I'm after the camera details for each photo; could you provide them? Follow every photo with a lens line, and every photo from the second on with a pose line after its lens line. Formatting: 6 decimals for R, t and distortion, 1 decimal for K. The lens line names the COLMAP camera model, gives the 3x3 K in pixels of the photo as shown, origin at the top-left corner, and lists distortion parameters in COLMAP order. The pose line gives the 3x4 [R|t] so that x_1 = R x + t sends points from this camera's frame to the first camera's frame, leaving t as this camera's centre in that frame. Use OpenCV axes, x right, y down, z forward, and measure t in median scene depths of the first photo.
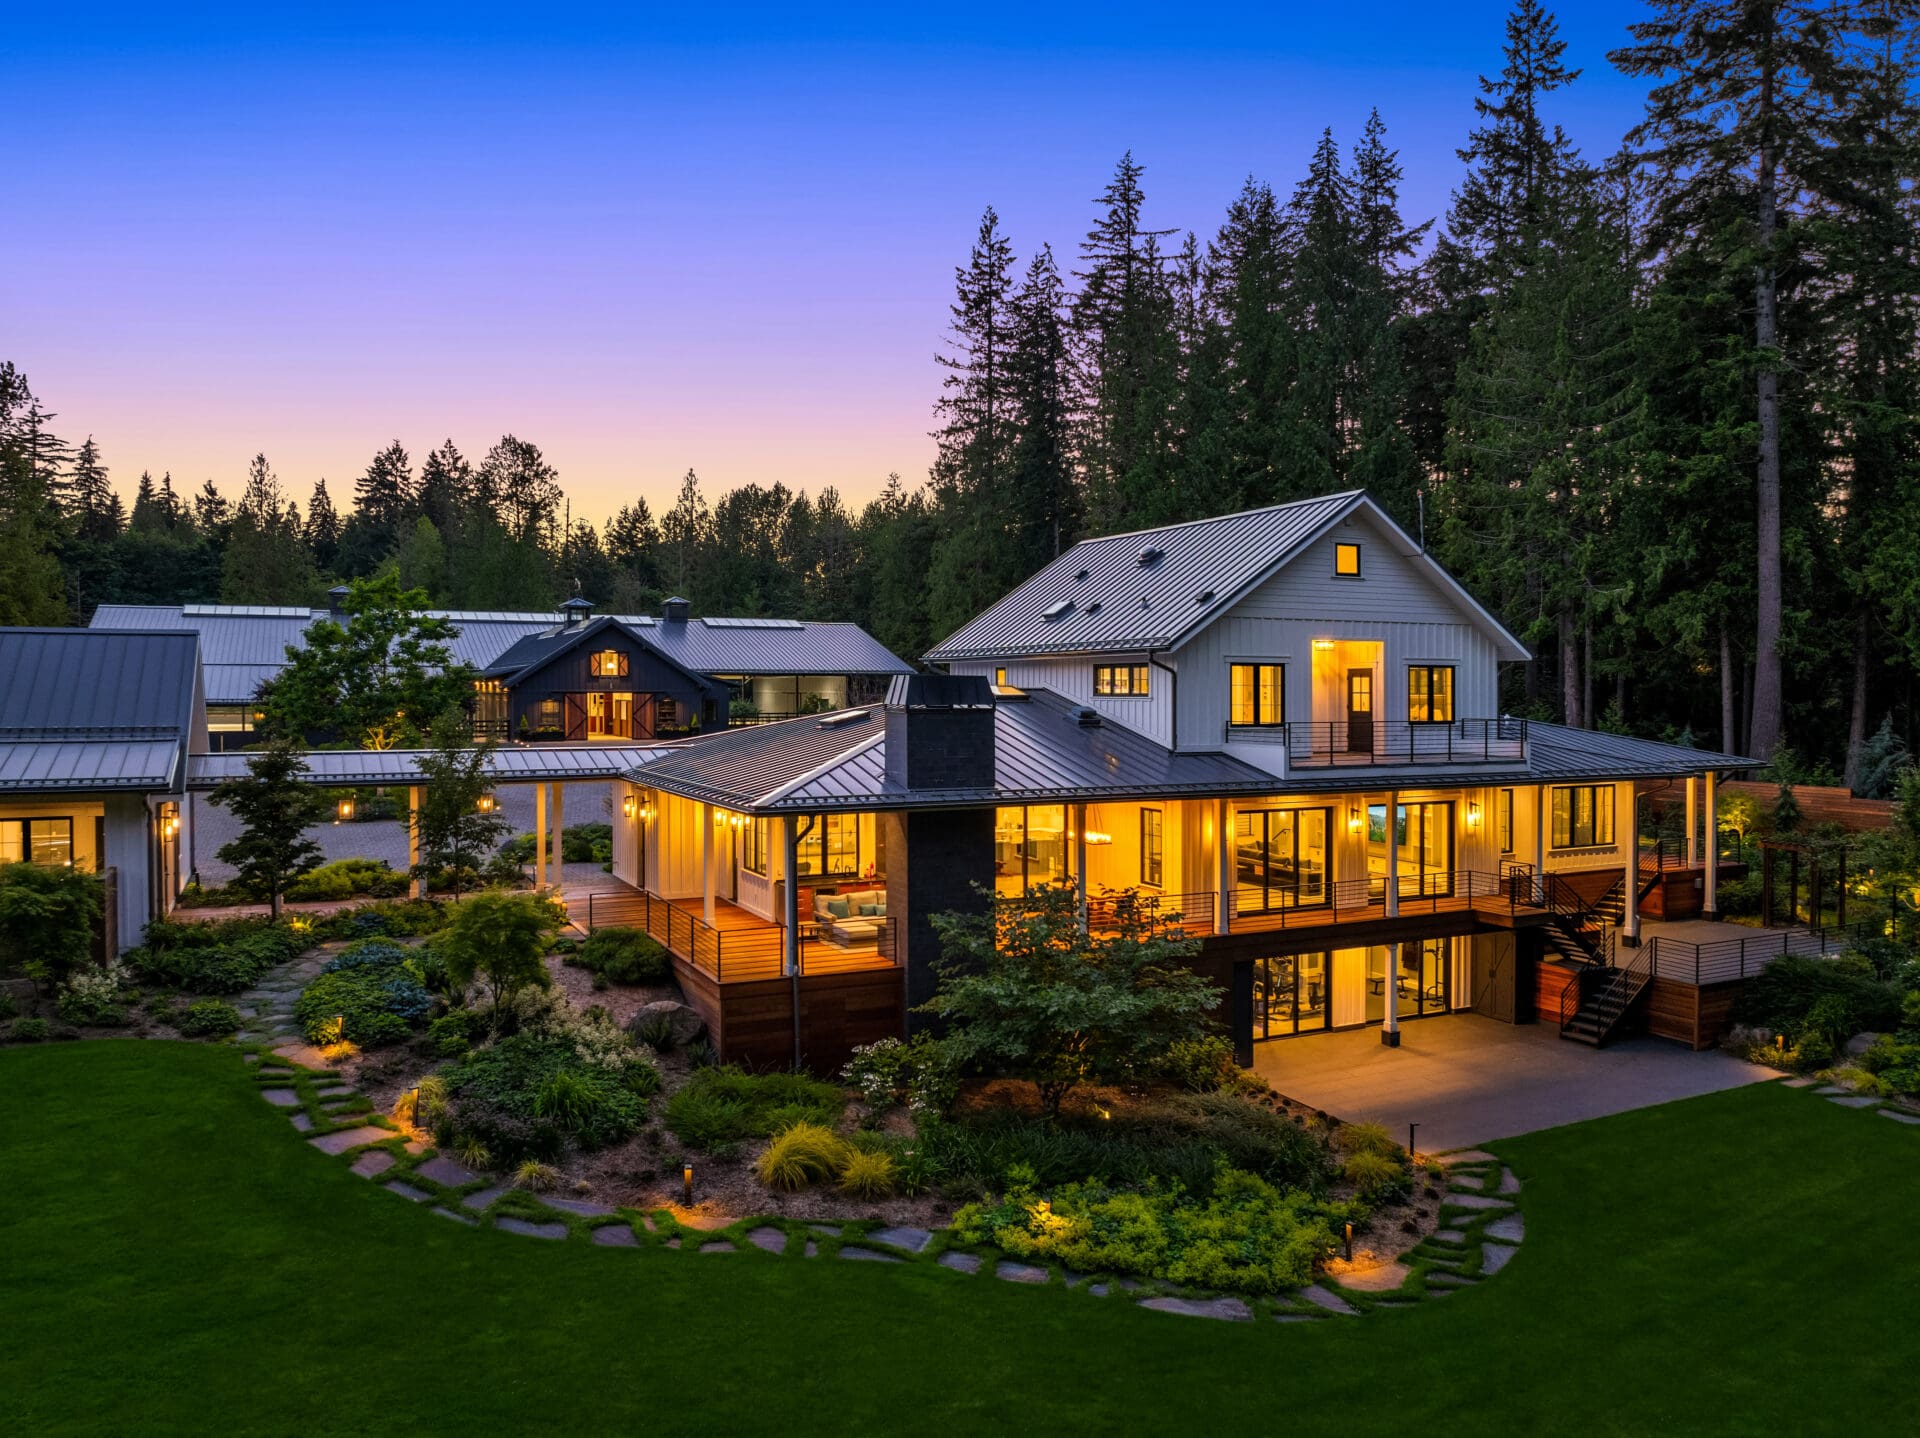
lens RADIAL K [[1360.7, 0, 961.5], [0, 1360.7, 713.9], [0, 0, 1]] dist [-0.036993, 0.000022]
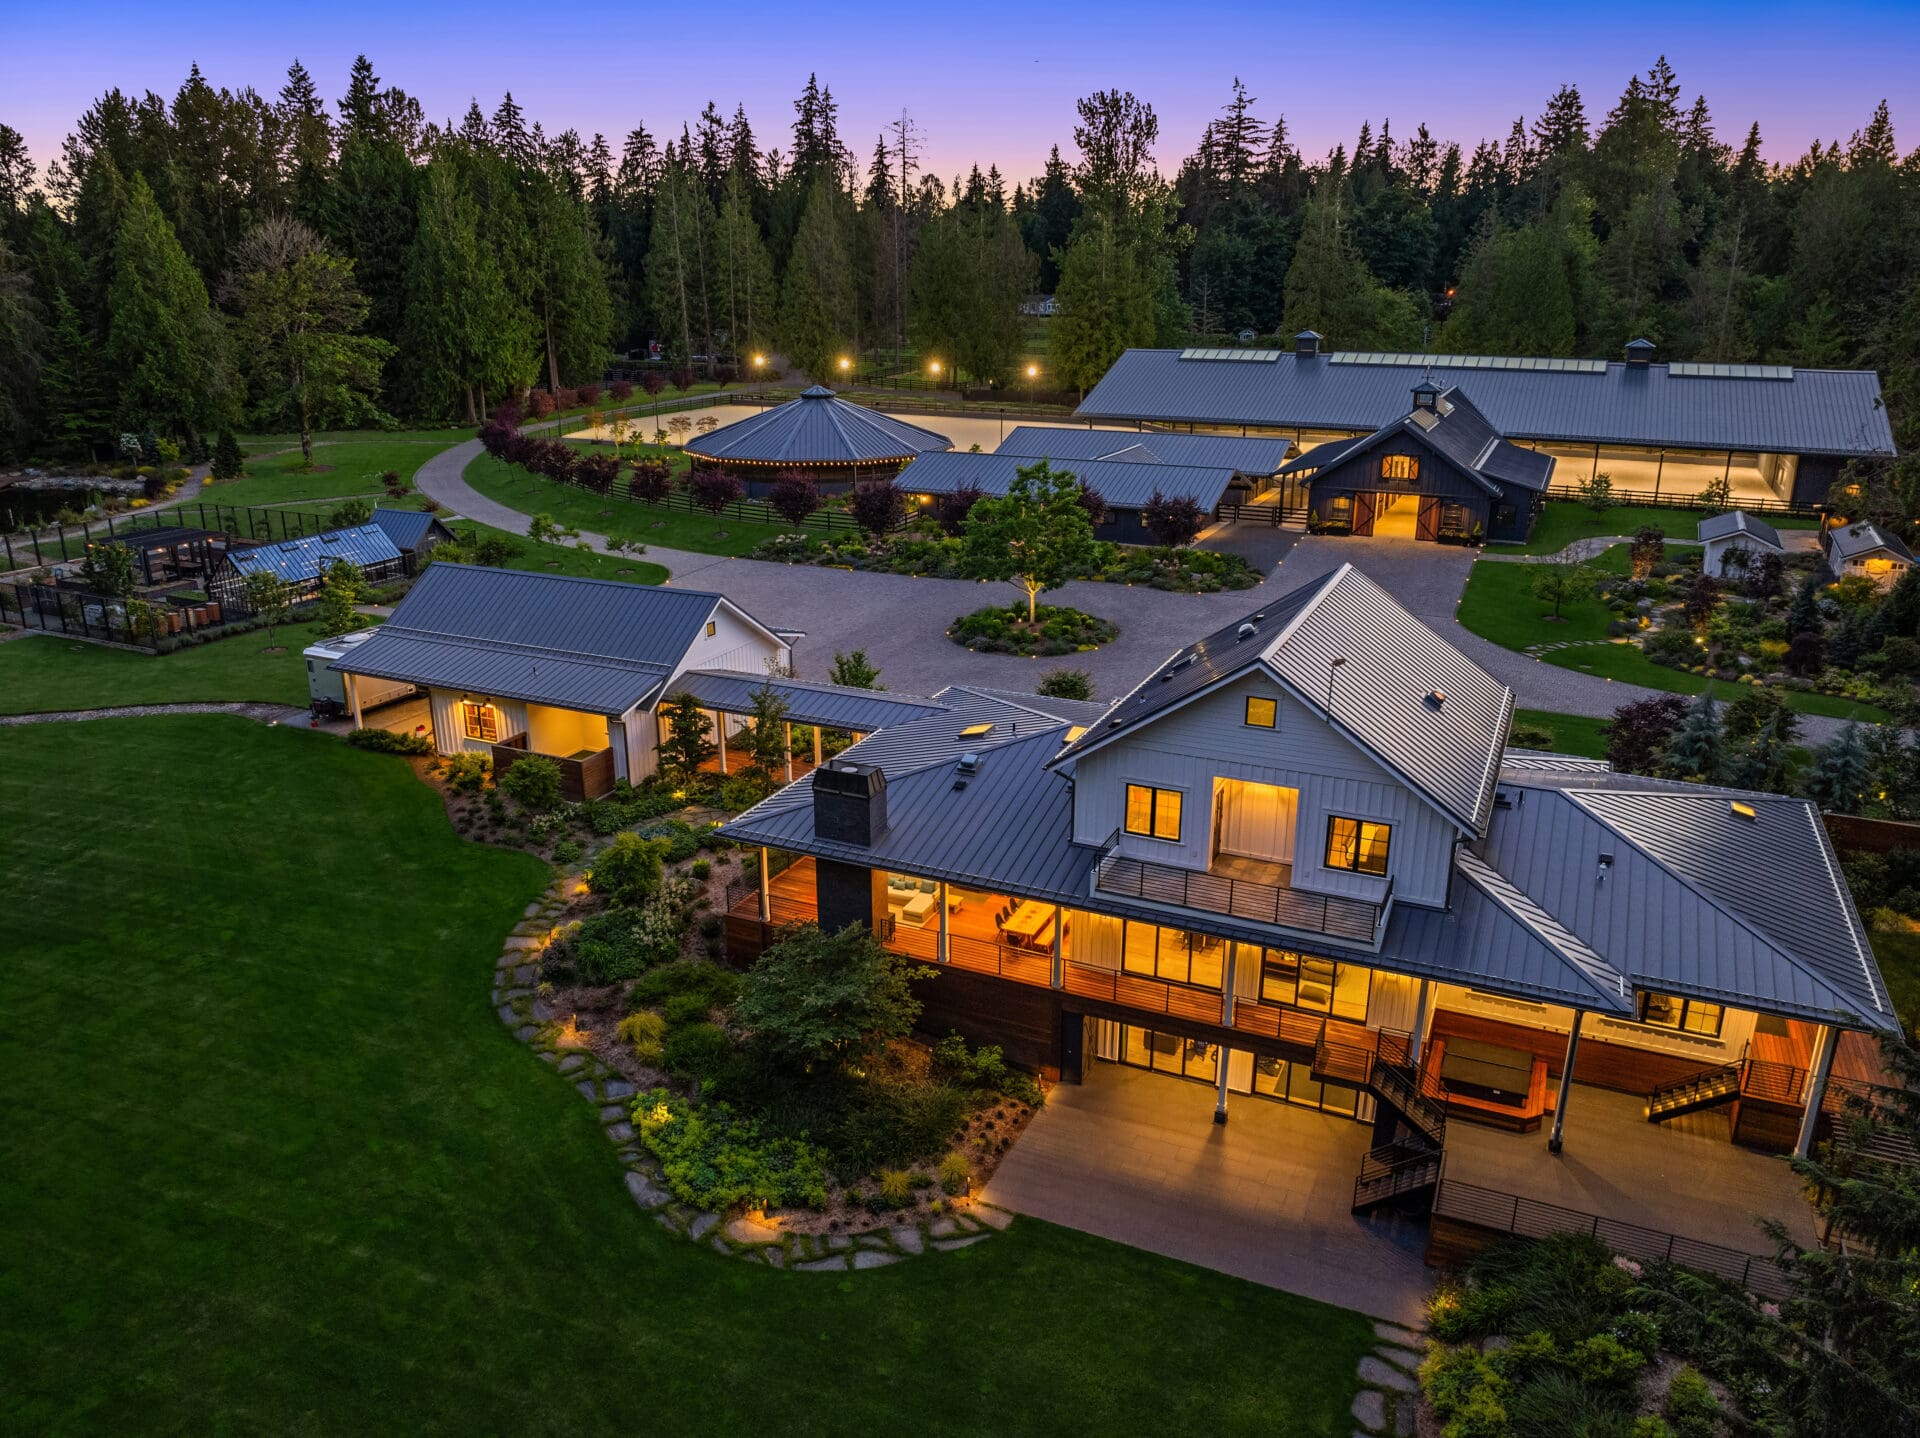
lens RADIAL K [[1360.7, 0, 959.4], [0, 1360.7, 718.8], [0, 0, 1]] dist [-0.036993, 0.000022]
pose [[0.619538, 0.245273, -0.745663, 0.362523], [-0.009763, 0.952264, 0.305119, -0.168072], [0.784906, -0.181753, 0.592359, 0.066424]]
